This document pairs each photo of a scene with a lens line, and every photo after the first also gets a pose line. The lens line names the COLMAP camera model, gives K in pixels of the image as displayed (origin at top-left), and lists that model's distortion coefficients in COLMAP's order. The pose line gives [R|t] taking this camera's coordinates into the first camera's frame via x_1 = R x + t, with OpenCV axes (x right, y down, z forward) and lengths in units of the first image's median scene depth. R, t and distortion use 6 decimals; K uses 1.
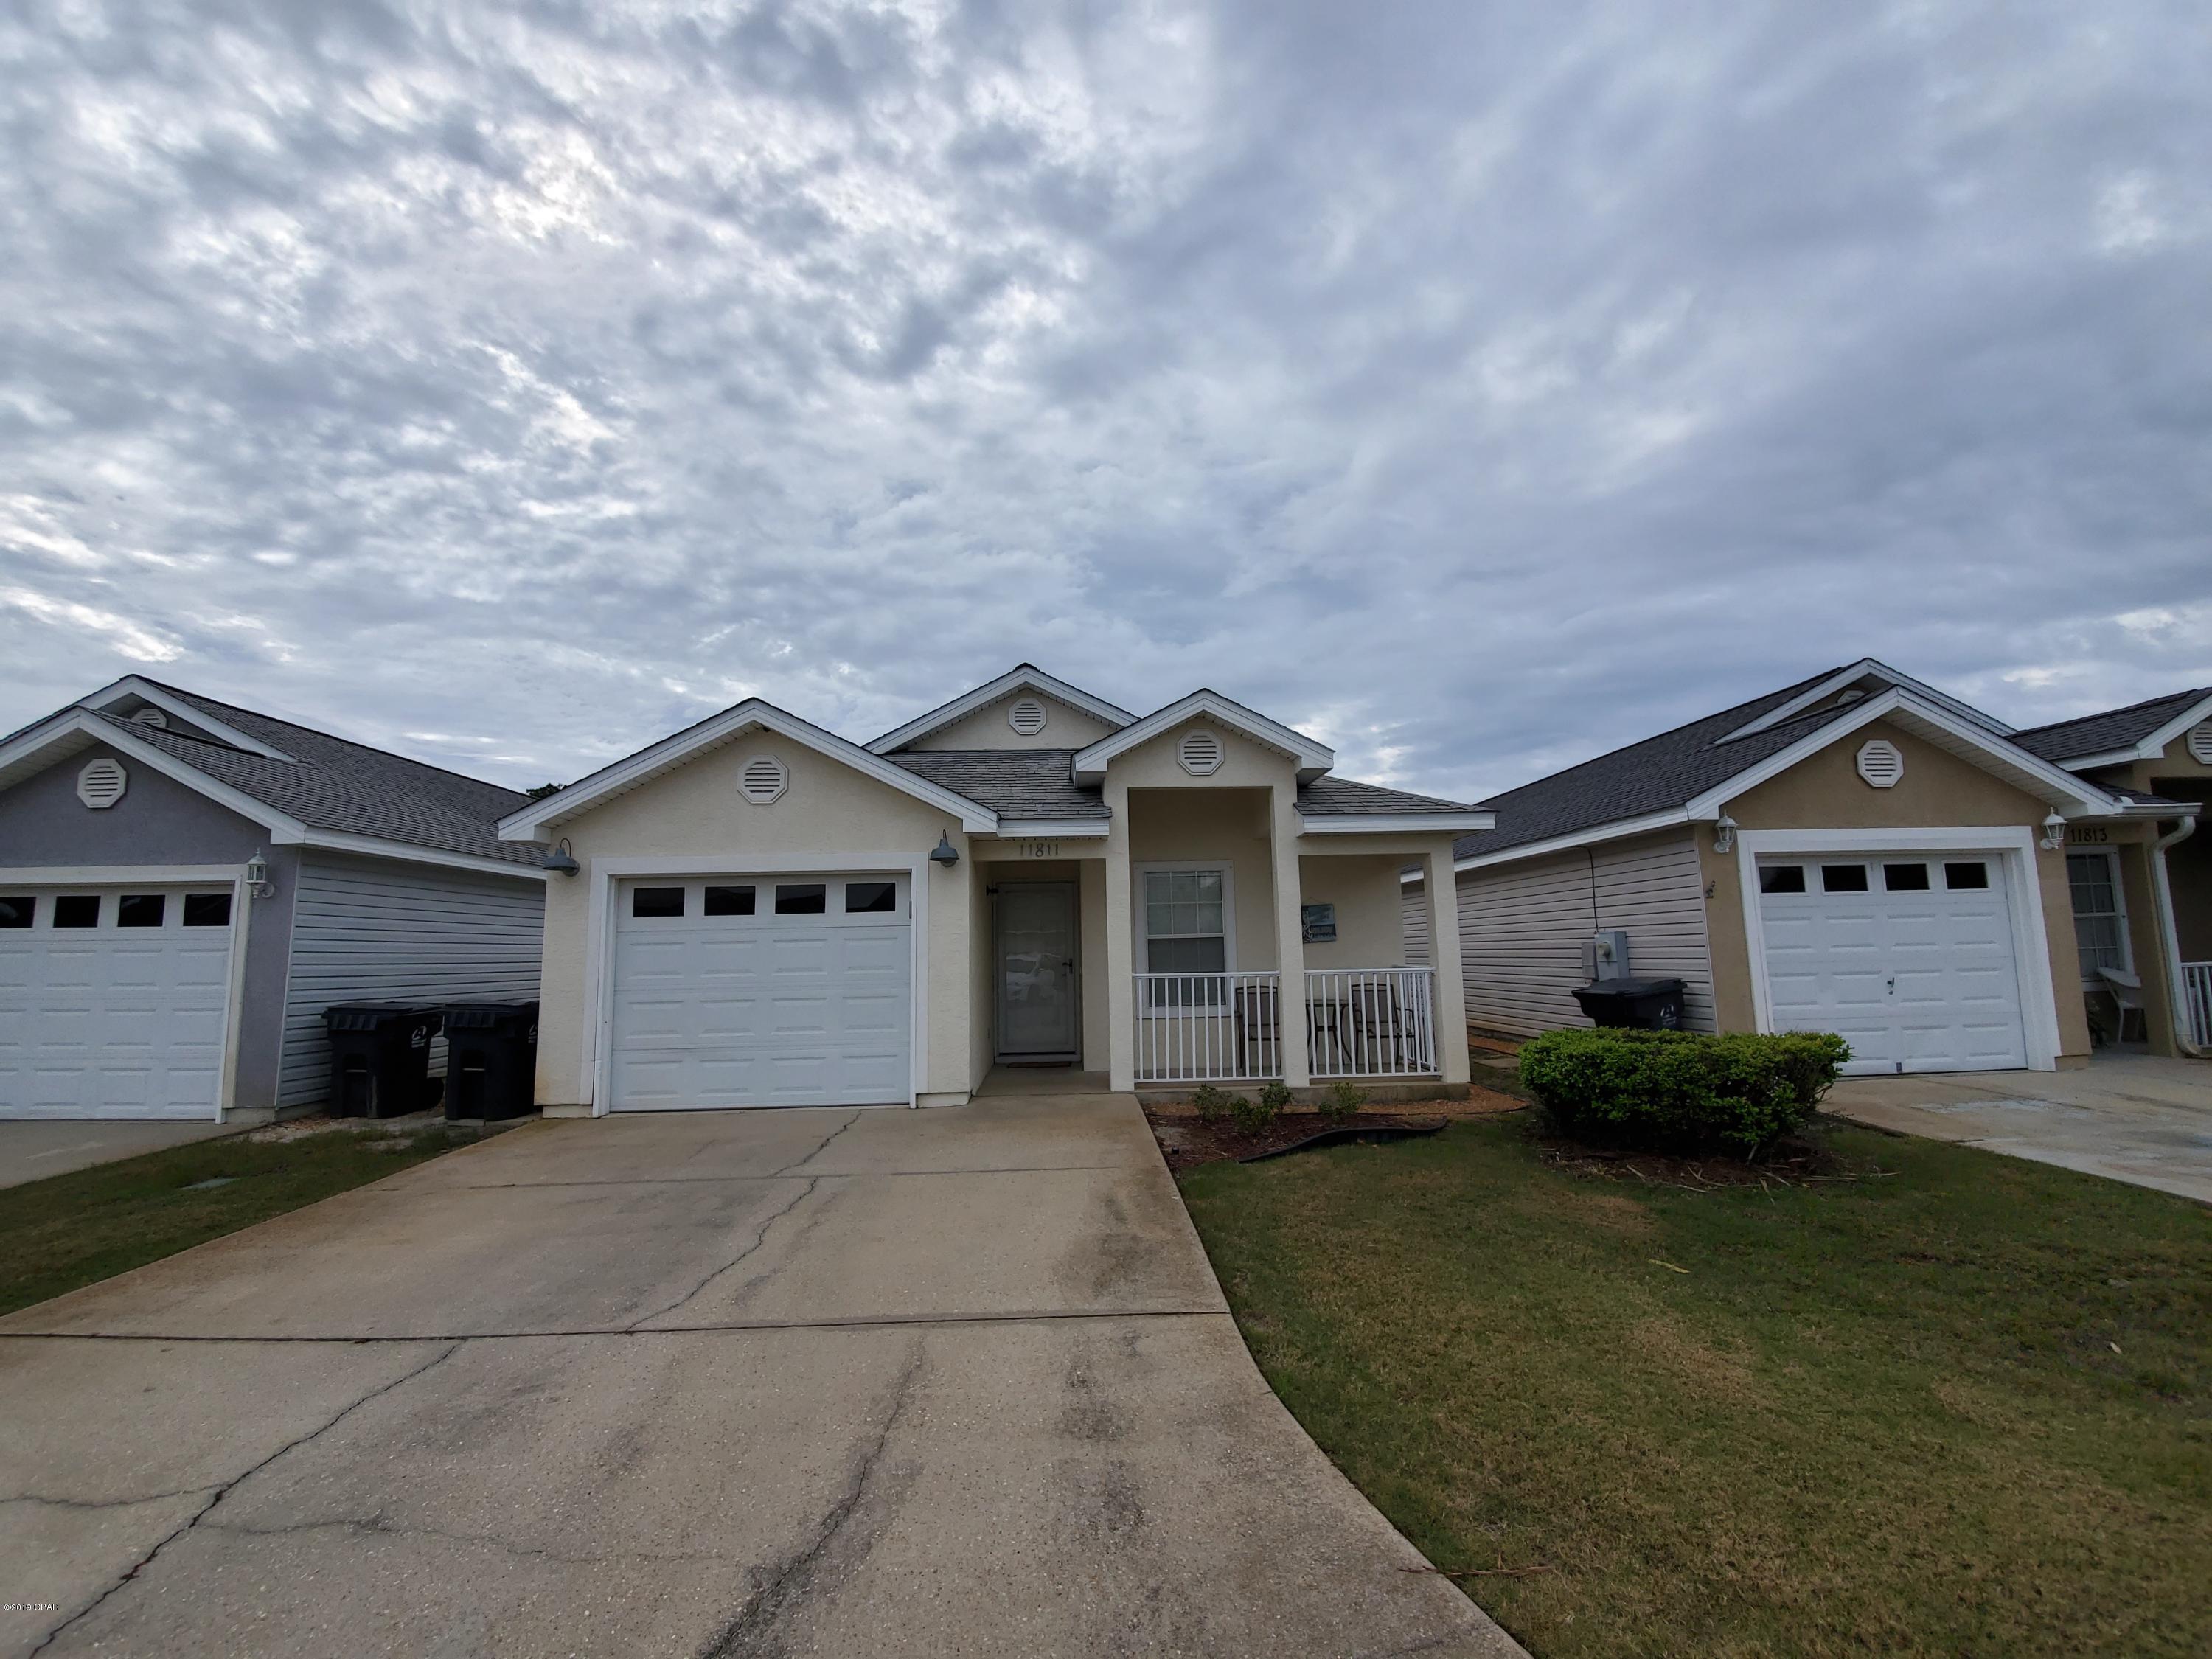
lens RADIAL K [[884.3, 0, 1081.3], [0, 884.3, 843.4], [0, 0, 1]] dist [-0.002546, -0.003098]
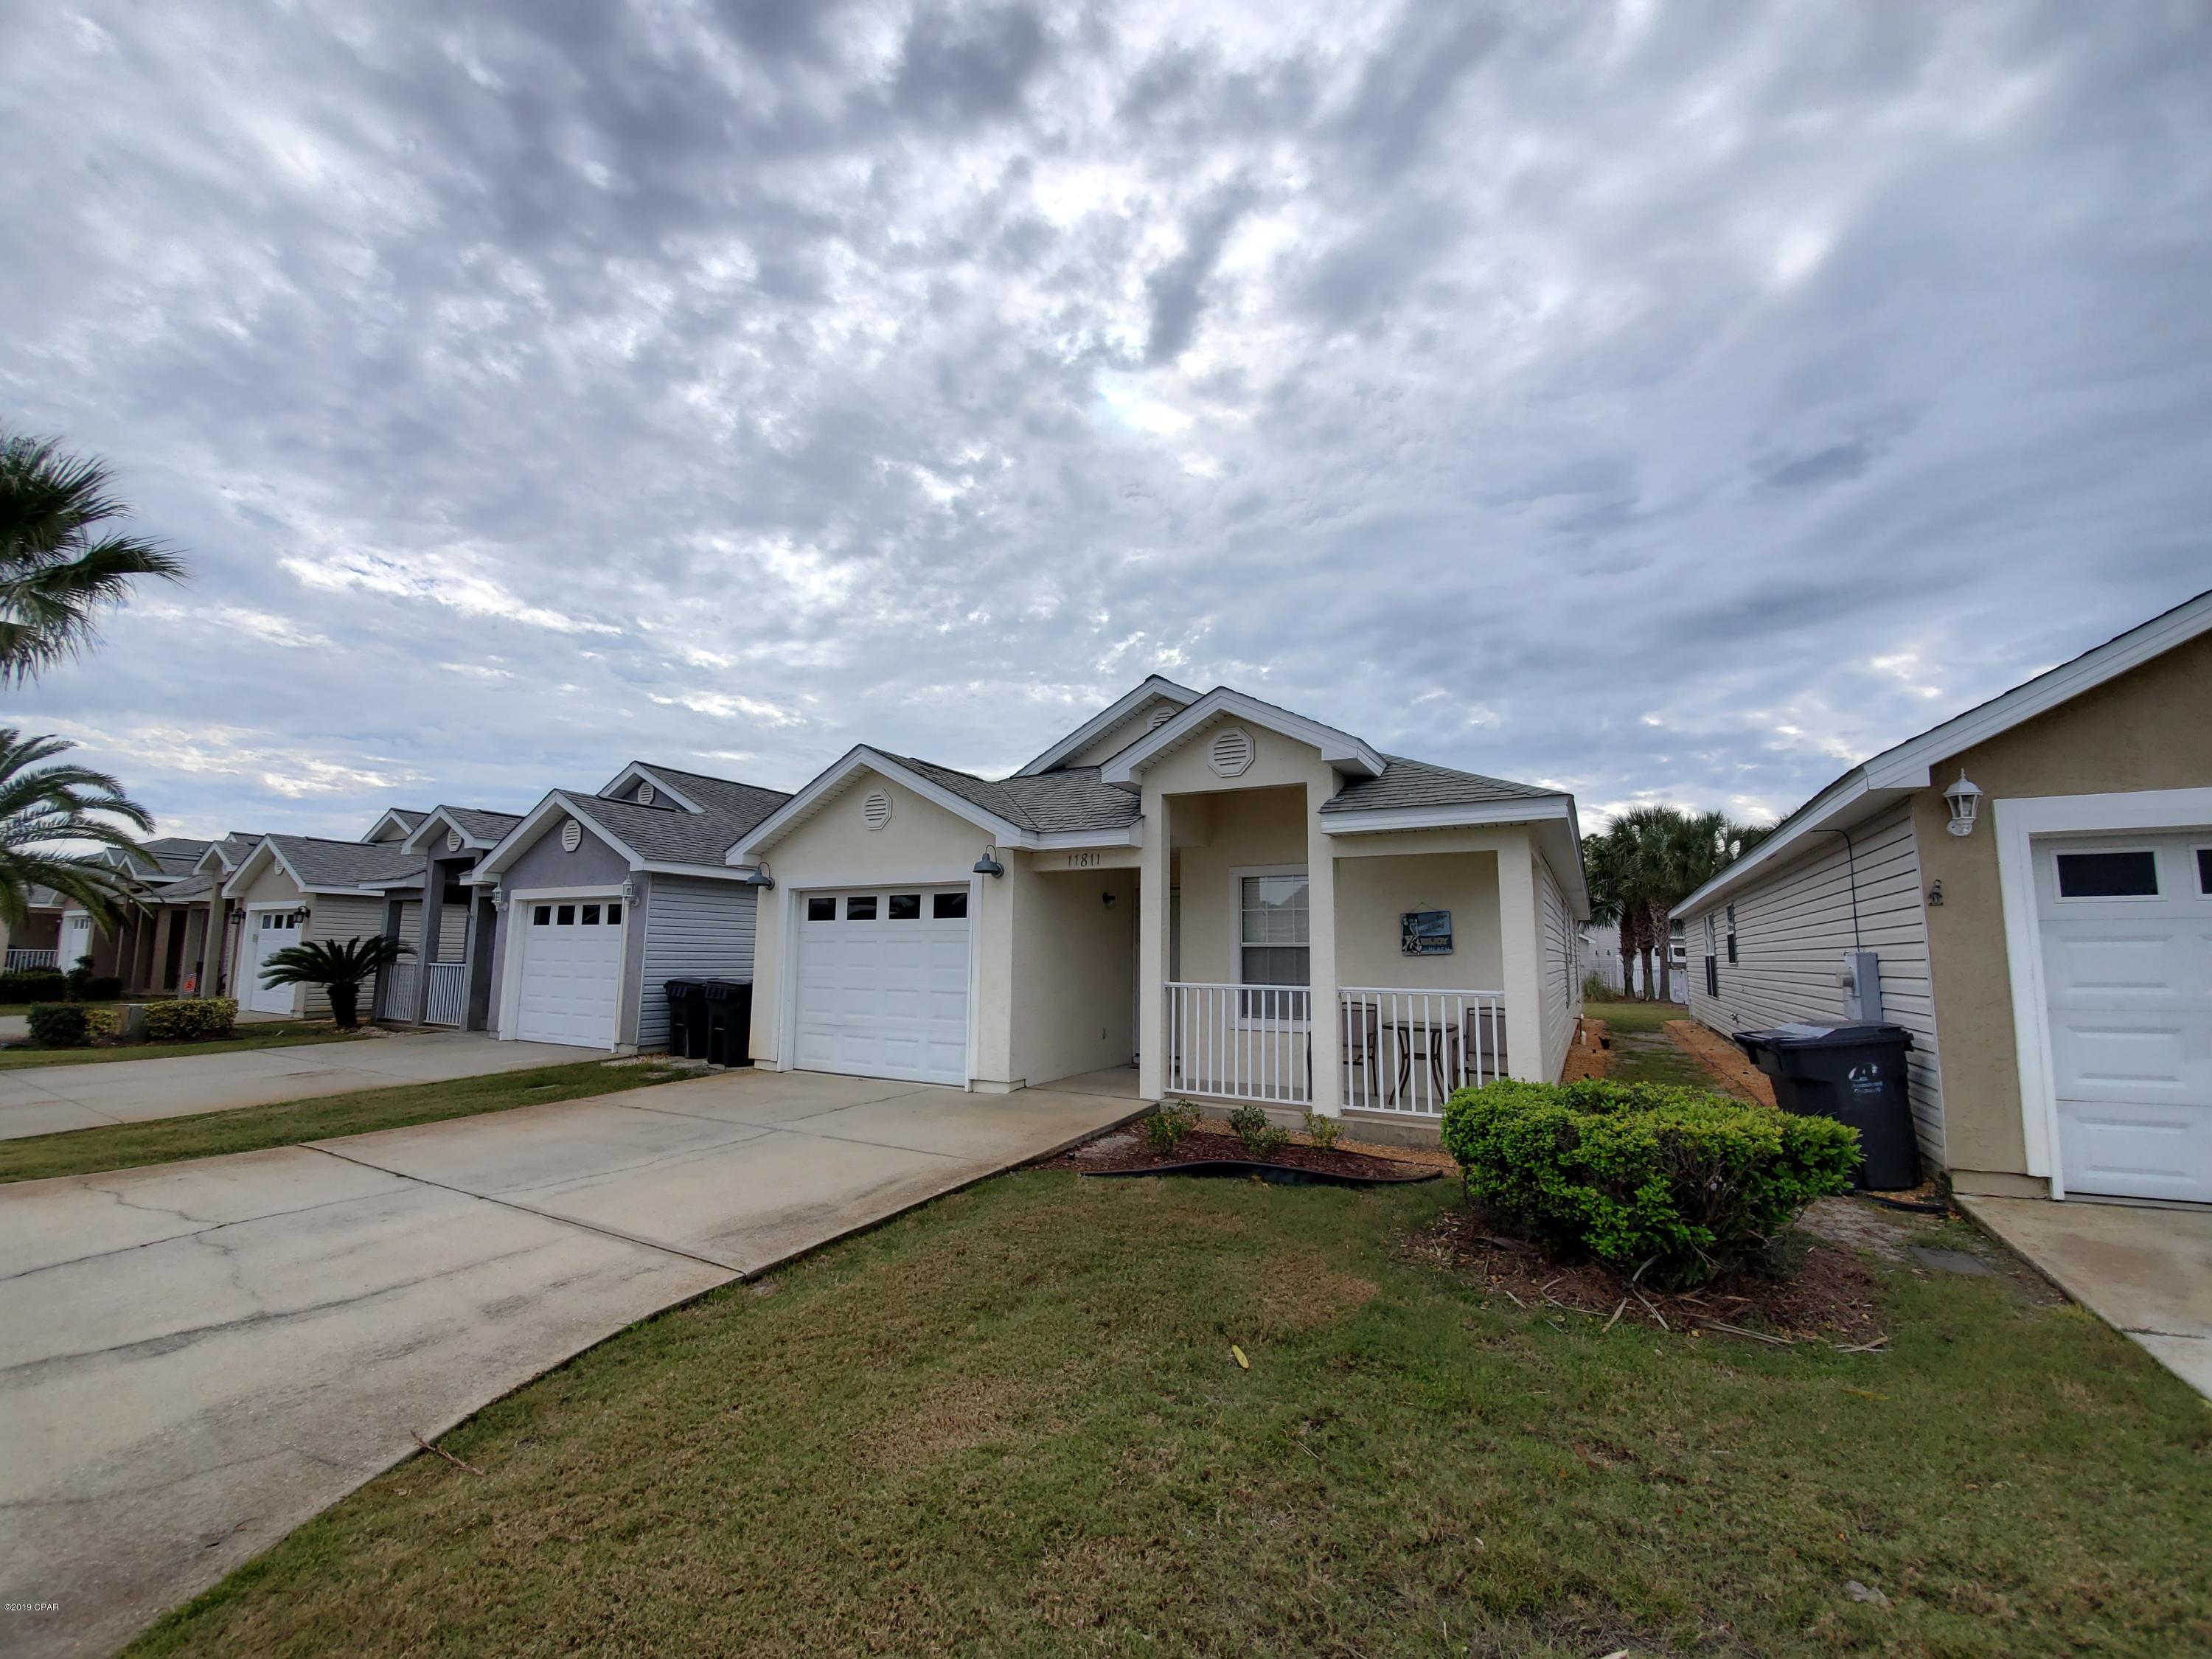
lens RADIAL K [[884.3, 0, 1089.2], [0, 884.3, 862.7], [0, 0, 1]] dist [-0.002546, -0.003098]
pose [[0.851055, -0.025824, -0.524441, 0.521787], [0.038445, 0.999174, 0.013188, -0.003113], [0.523667, -0.031386, 0.851345, 0.116797]]
